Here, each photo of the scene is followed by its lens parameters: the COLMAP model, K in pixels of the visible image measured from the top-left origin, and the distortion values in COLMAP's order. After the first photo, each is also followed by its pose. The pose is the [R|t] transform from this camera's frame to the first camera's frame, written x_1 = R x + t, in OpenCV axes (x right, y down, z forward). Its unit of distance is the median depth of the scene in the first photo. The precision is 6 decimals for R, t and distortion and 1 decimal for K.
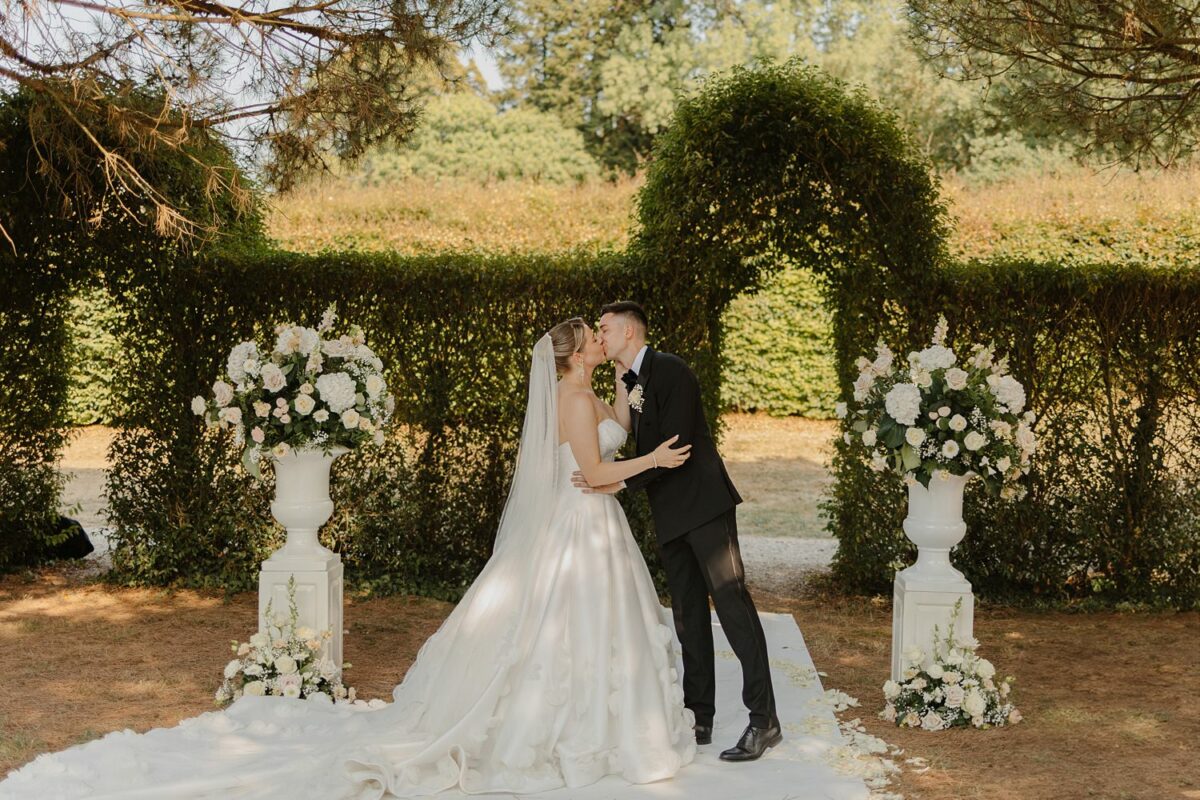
lens RADIAL K [[2990.0, 0, 600.0], [0, 2990.0, 400.0], [0, 0, 1]] dist [0.032187, -0.476769]
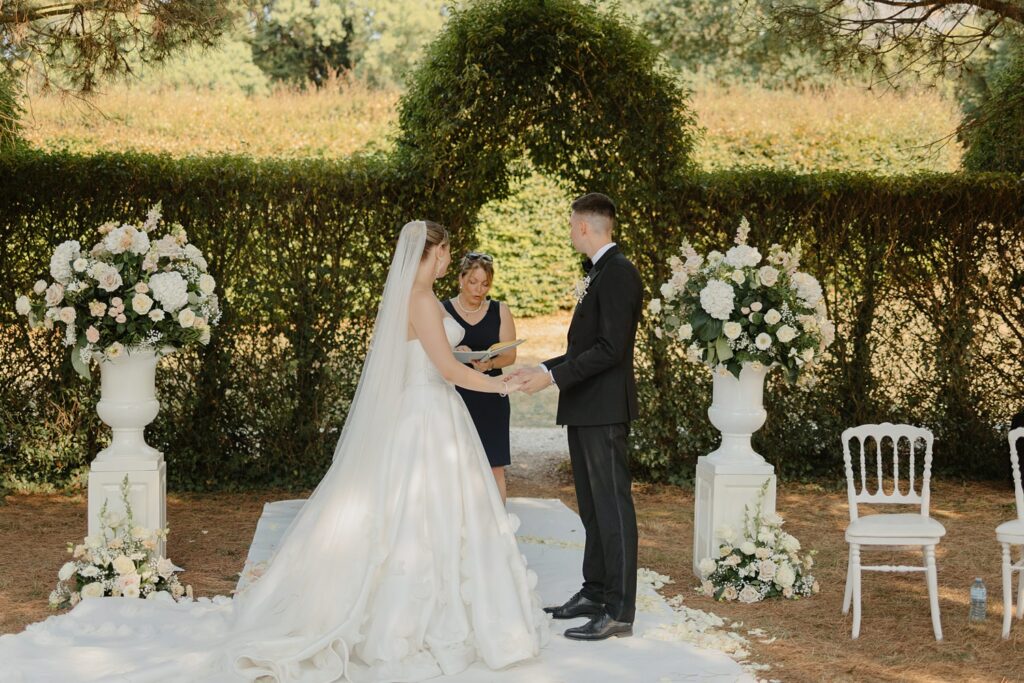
lens RADIAL K [[2551.5, 0, 512.0], [0, 2551.5, 341.5], [0, 0, 1]] dist [0.032187, -0.476769]
pose [[0.948987, -0.010884, 0.315126, -0.249325], [0.007031, 0.999886, 0.013360, 0.003503], [-0.315236, -0.010463, 0.948956, 0.151691]]
